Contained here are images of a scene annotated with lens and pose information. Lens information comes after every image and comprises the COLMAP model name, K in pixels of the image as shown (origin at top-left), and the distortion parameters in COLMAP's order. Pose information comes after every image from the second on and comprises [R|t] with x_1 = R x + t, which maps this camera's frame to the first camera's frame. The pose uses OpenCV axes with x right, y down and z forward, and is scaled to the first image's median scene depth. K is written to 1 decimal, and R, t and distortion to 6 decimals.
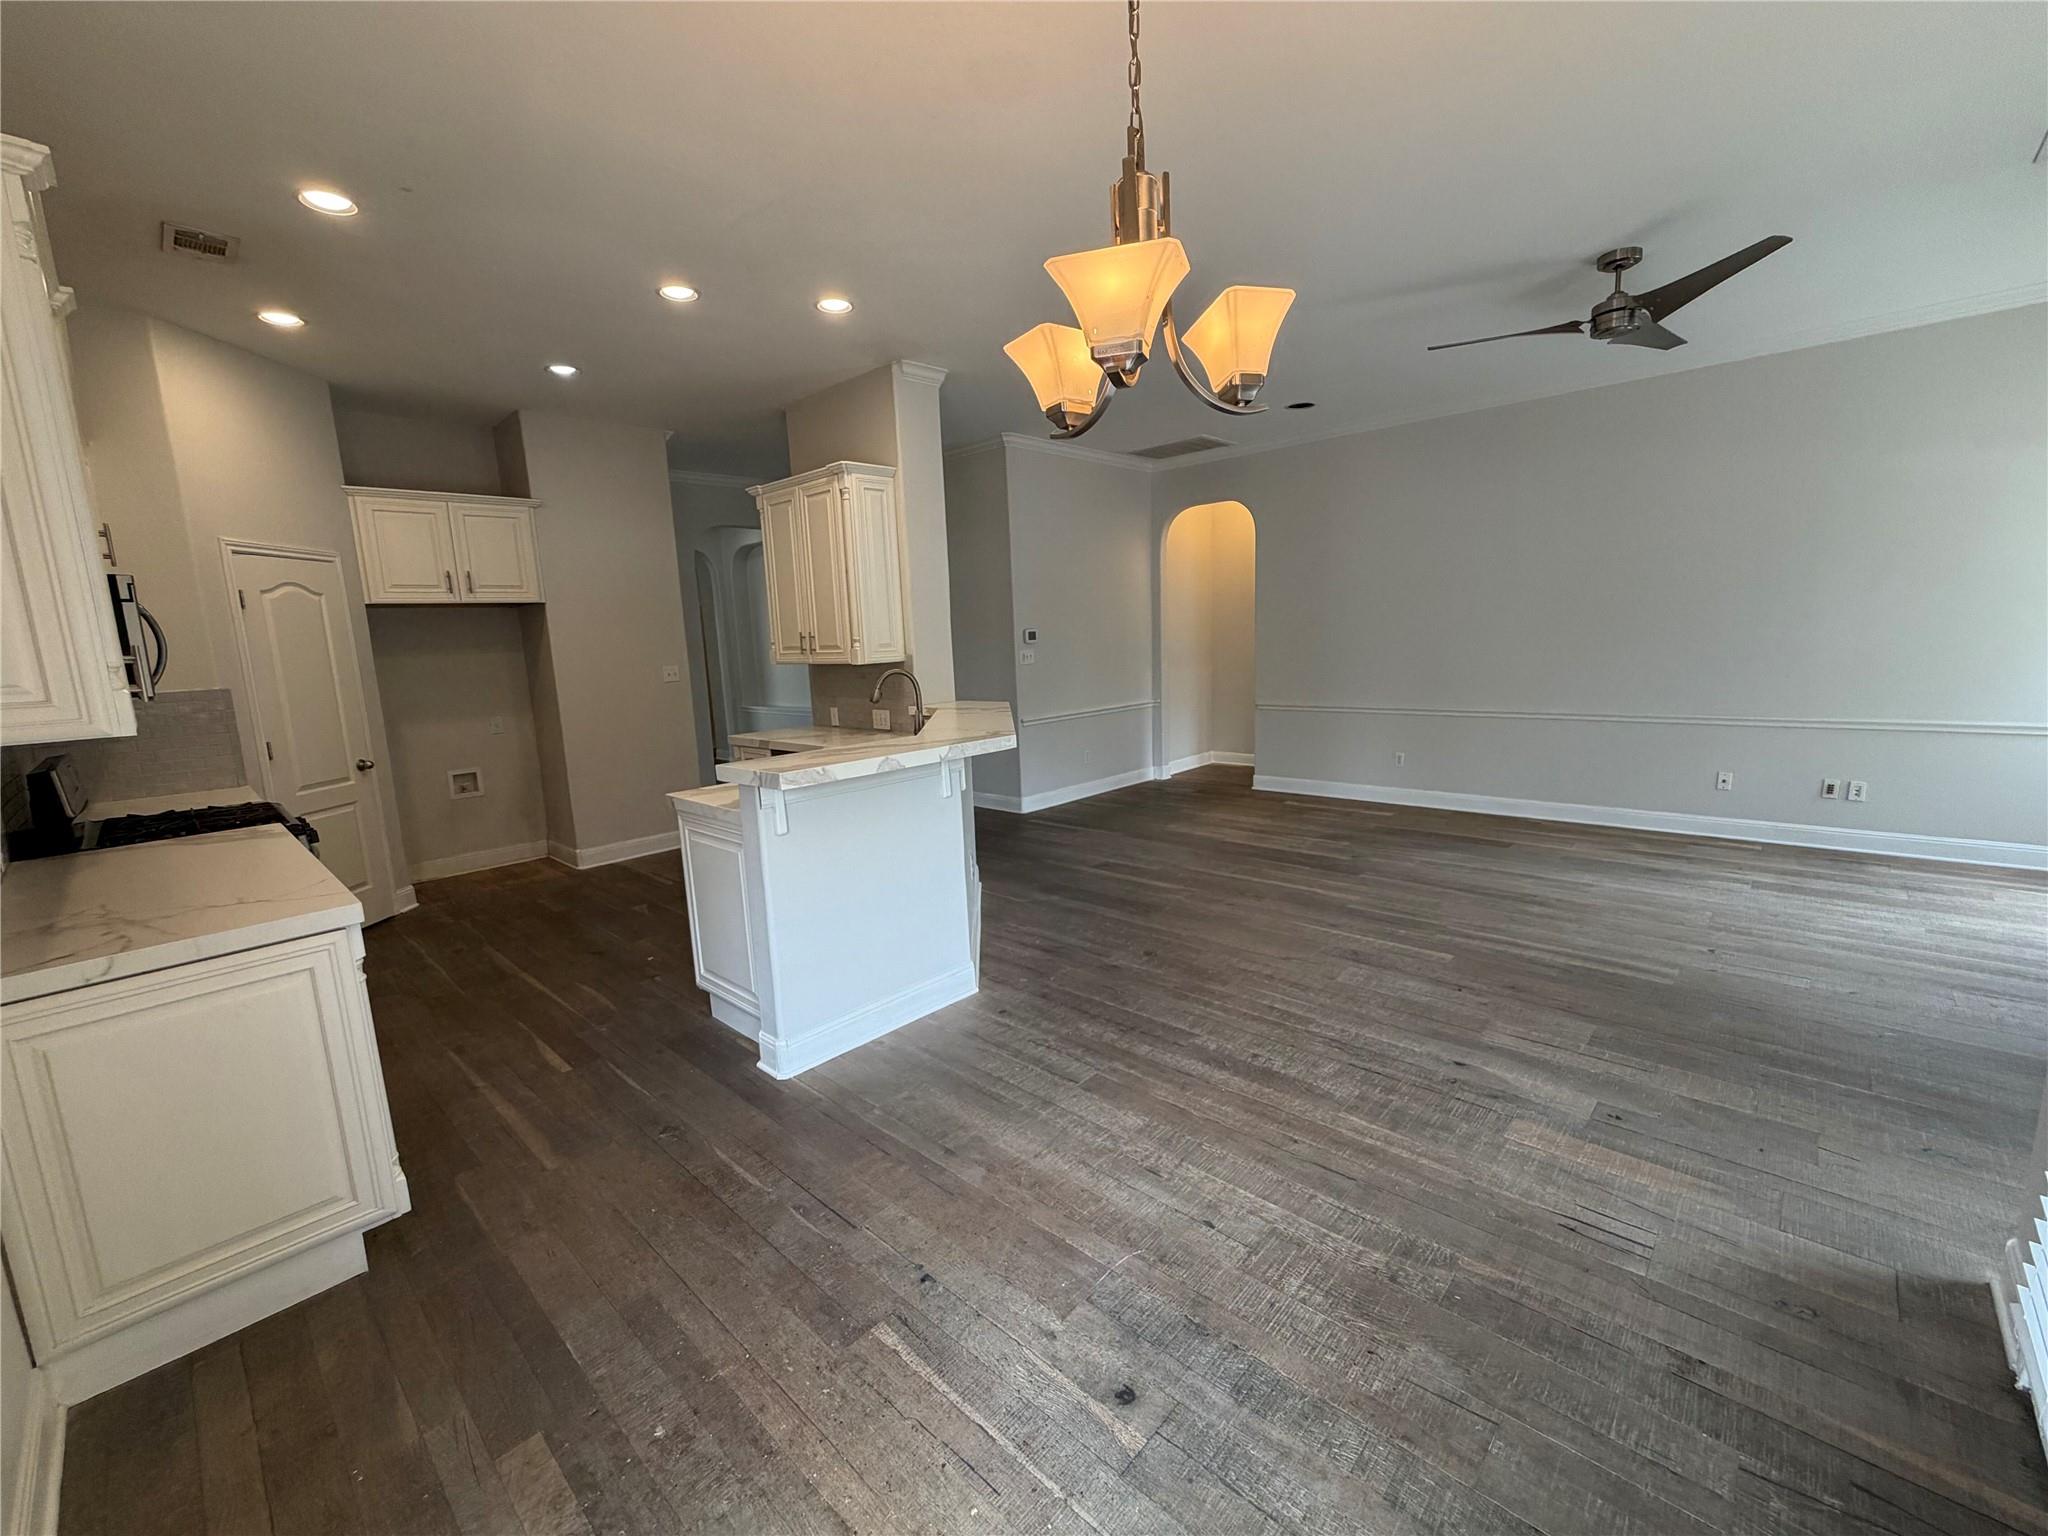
lens RADIAL K [[845.5, 0, 1024.0], [0, 845.5, 768.0], [0, 0, 1]] dist [-0.000236, 0.000706]
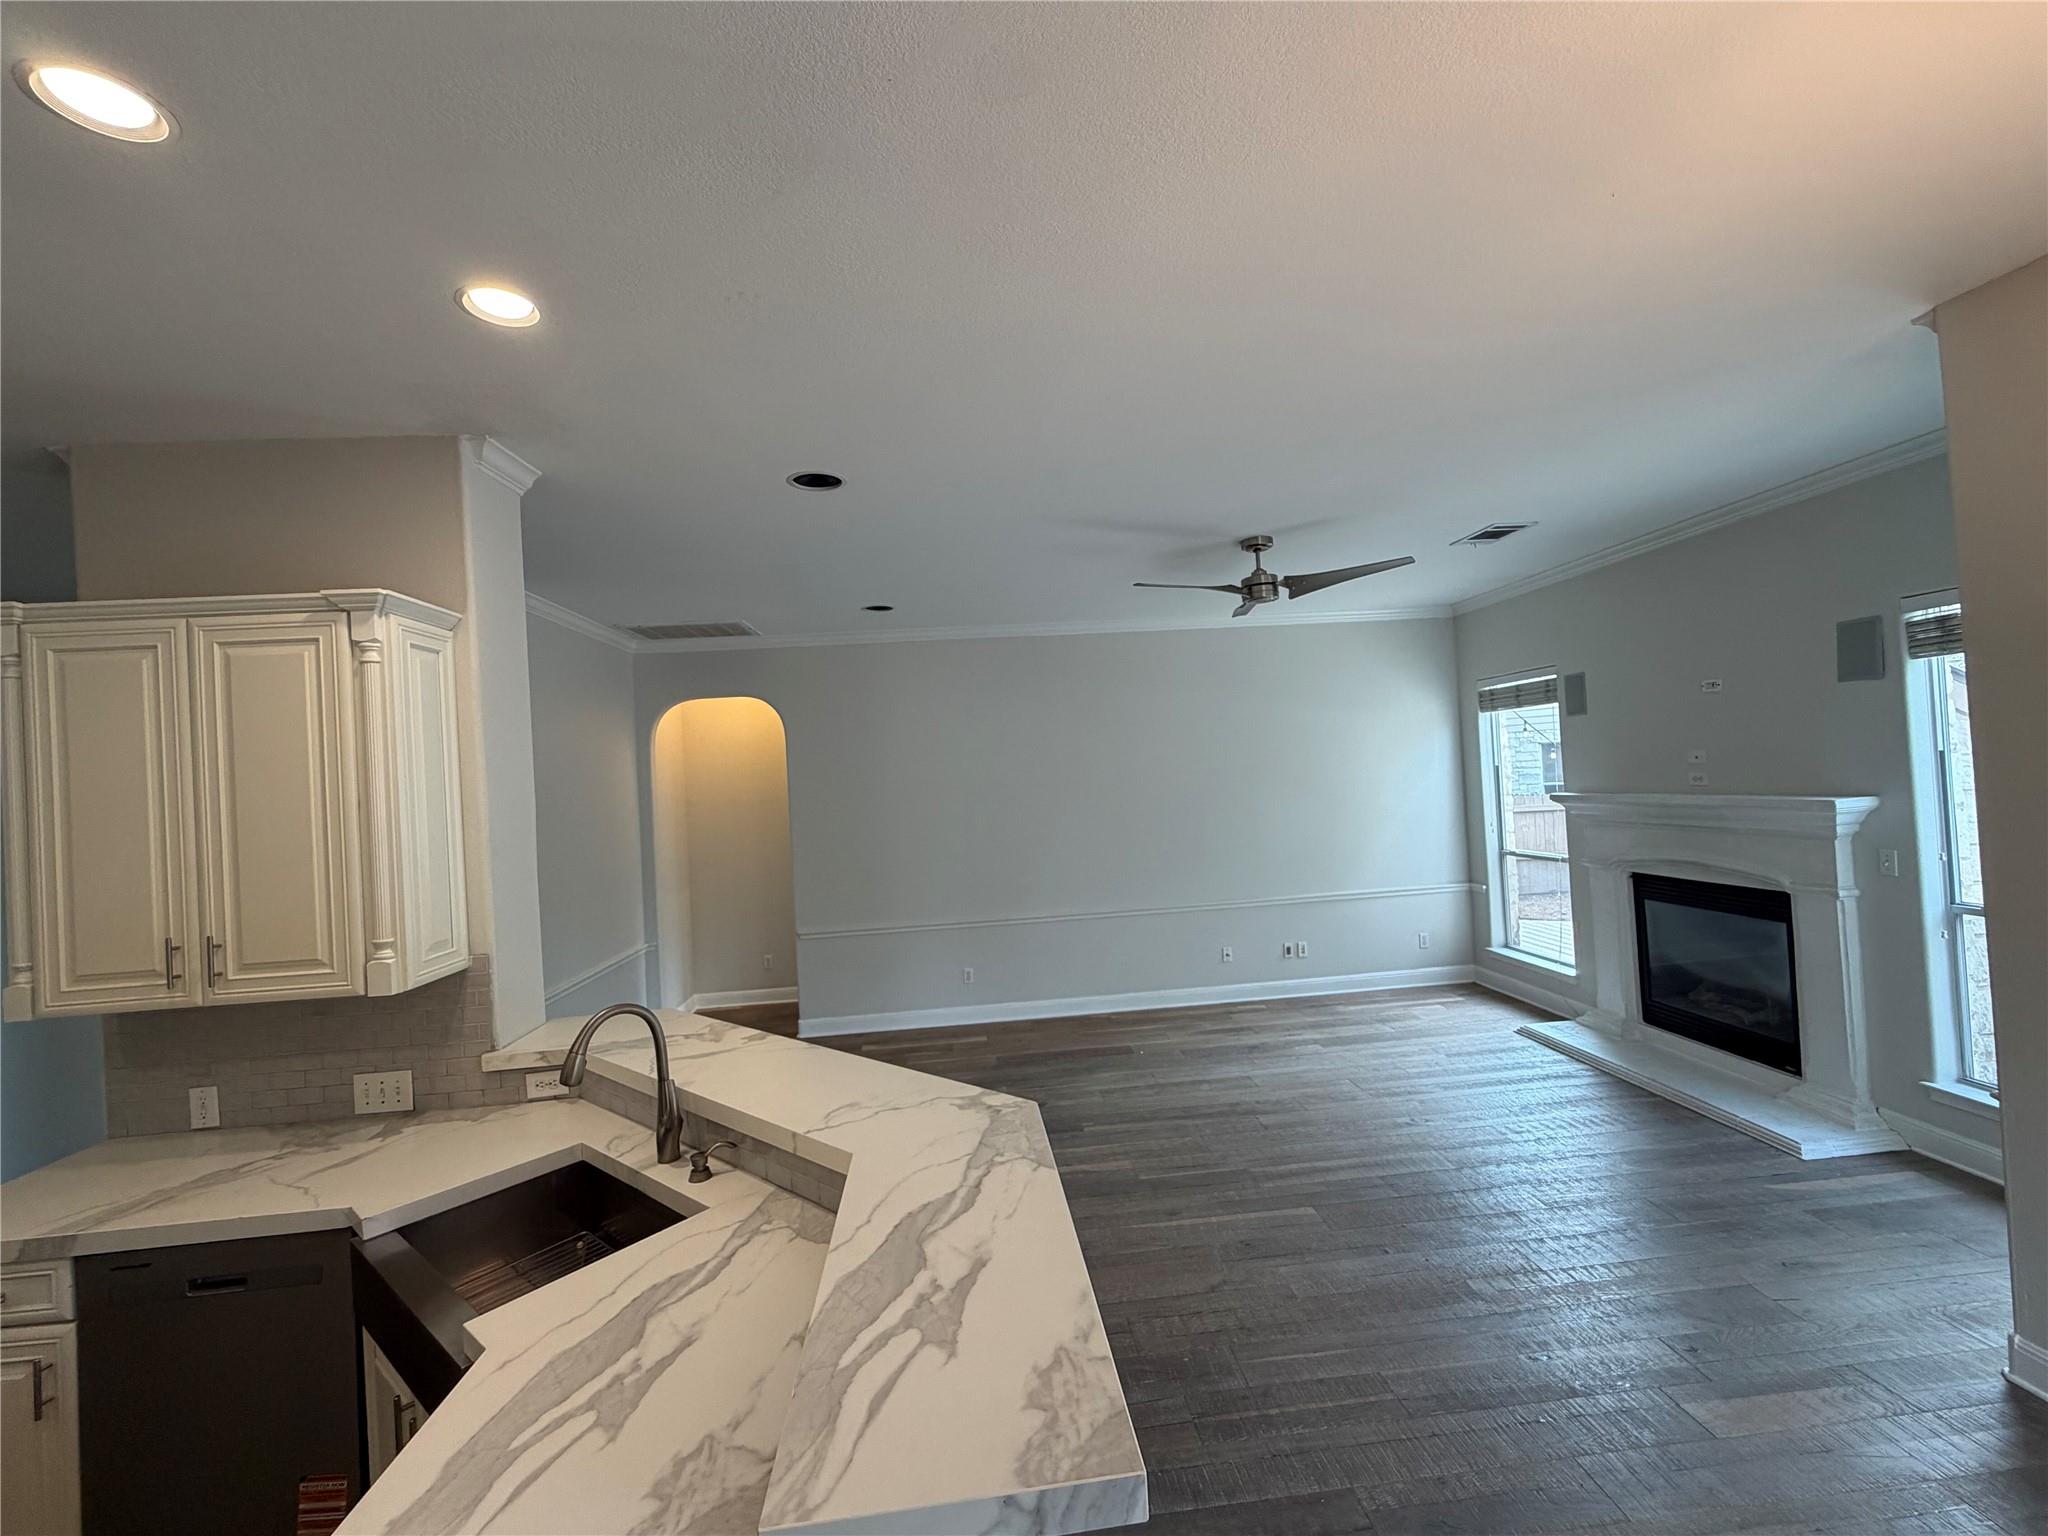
lens RADIAL K [[845.5, 0, 1024.0], [0, 845.5, 768.0], [0, 0, 1]] dist [-0.000236, 0.000706]
pose [[0.670775, 0.011053, 0.741579, -0.318461], [0.146487, 0.978217, -0.147080, -0.127950], [-0.727051, 0.207289, 0.654544, 0.410473]]
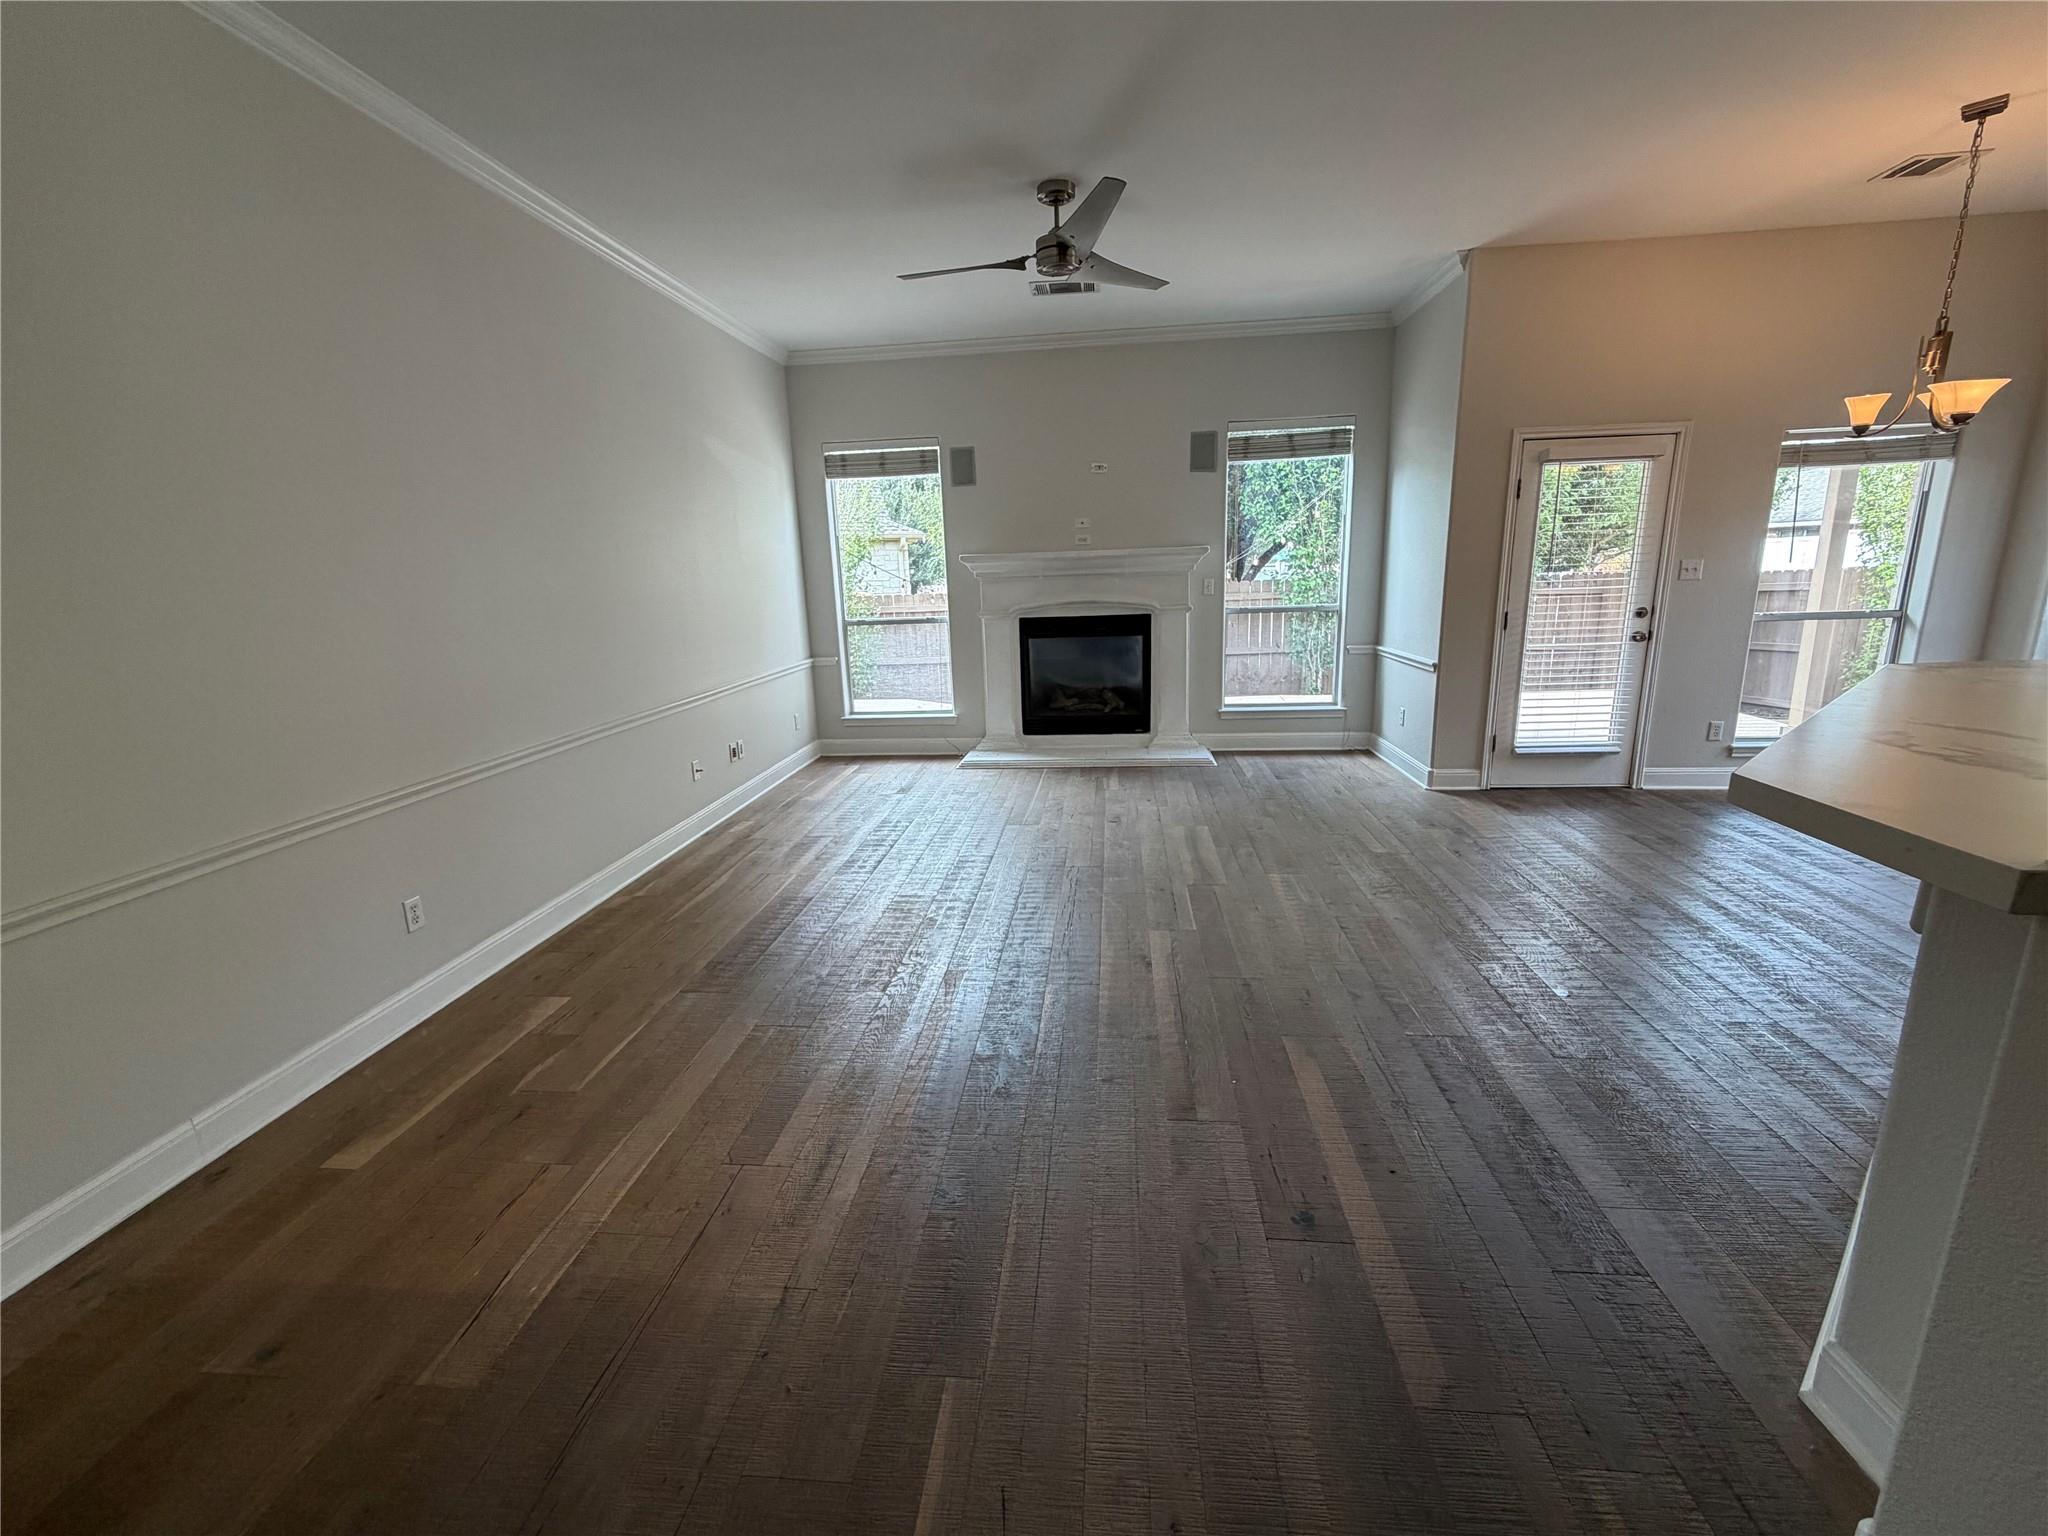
lens RADIAL K [[845.5, 0, 1024.0], [0, 845.5, 768.0], [0, 0, 1]] dist [-0.000236, 0.000706]
pose [[-0.609767, -0.121249, 0.783251, -0.094310], [0.182257, 0.940296, 0.287448, -0.206734], [-0.771341, 0.318029, -0.551263, 1.403464]]
